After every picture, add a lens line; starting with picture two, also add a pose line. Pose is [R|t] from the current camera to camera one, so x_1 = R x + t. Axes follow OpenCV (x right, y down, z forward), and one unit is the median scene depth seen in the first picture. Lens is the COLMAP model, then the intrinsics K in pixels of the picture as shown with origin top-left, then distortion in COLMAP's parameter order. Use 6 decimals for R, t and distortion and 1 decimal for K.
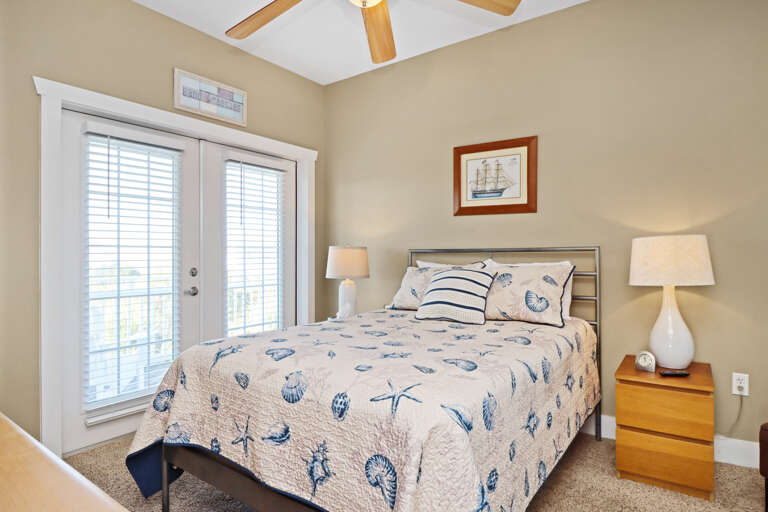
lens RADIAL K [[422.4, 0, 384.0], [0, 422.4, 254.3], [0, 0, 1]] dist [0.000417, -0.003083]
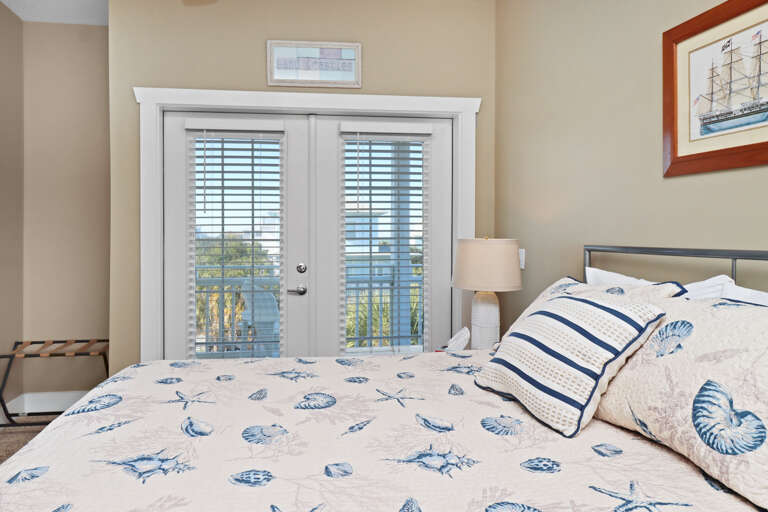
lens RADIAL K [[474.9, 0, 383.3], [0, 474.9, 234.2], [0, 0, 1]] dist [-0.000564, -0.002346]
pose [[0.685319, 0.002397, -0.728239, 0.358534], [-0.000156, 0.999995, 0.003145, -0.030453], [0.728243, -0.002042, 0.685316, 0.429614]]
